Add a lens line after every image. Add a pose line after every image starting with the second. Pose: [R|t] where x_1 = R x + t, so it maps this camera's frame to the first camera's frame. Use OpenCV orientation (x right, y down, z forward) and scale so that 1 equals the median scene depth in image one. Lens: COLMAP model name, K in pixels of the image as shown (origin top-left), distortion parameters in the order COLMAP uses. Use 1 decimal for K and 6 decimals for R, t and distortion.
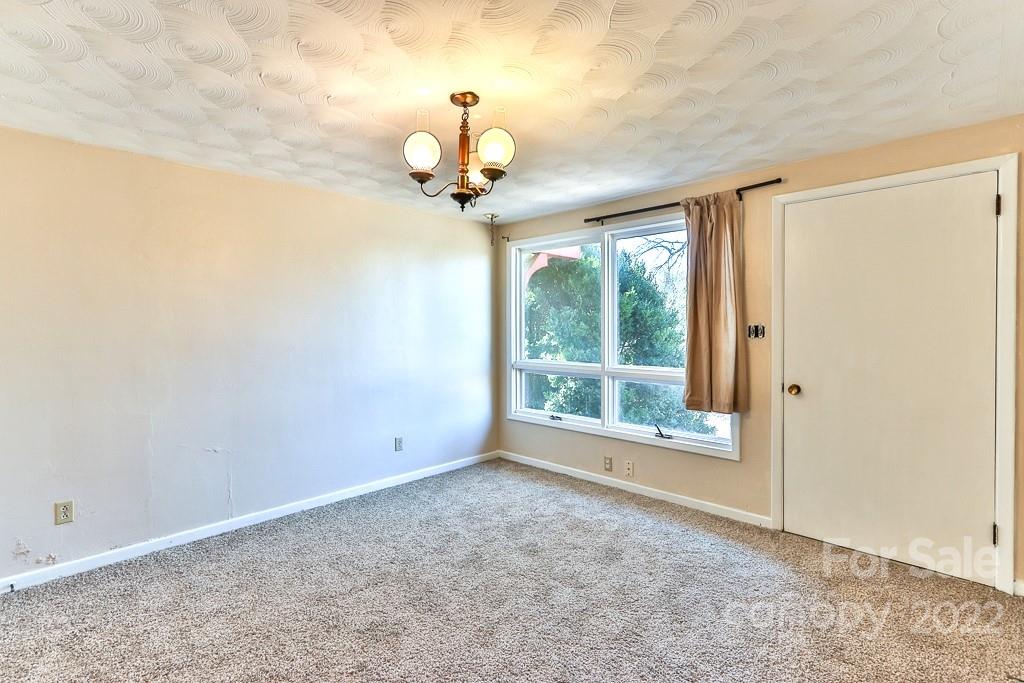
lens RADIAL K [[472.7, 0, 514.2], [0, 472.7, 332.3], [0, 0, 1]] dist [-0.002202, 0.000309]
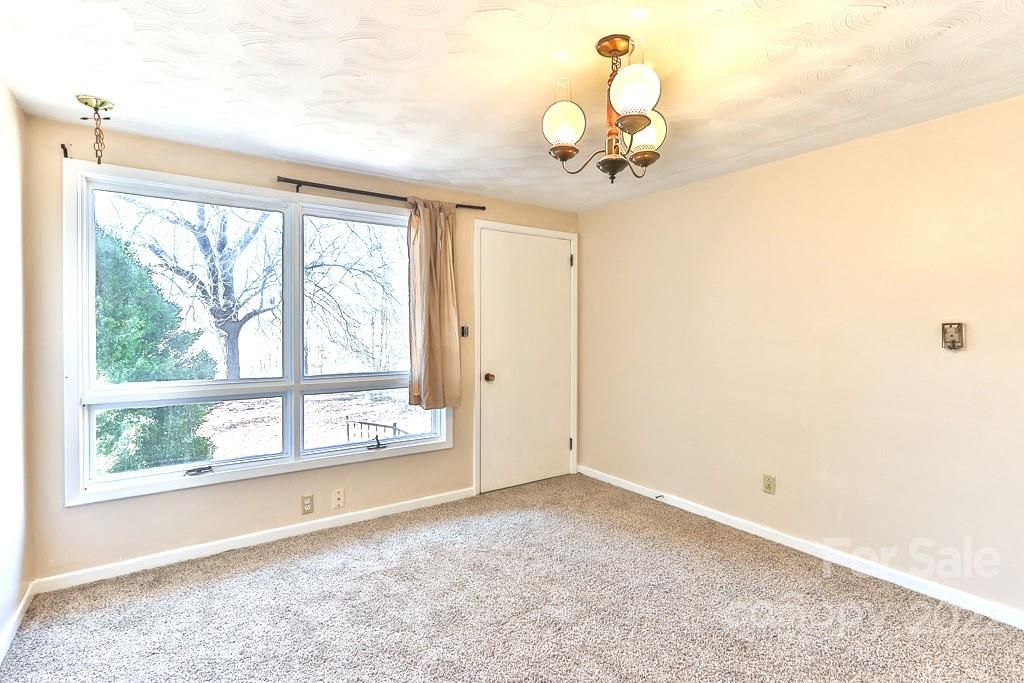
lens RADIAL K [[472.7, 0, 514.2], [0, 472.7, 332.3], [0, 0, 1]] dist [-0.002202, 0.000309]
pose [[0.218083, -0.006754, 0.975907, -0.567040], [0.006900, 0.999962, 0.005379, -0.005130], [-0.975906, 0.005561, 0.218121, 0.597618]]
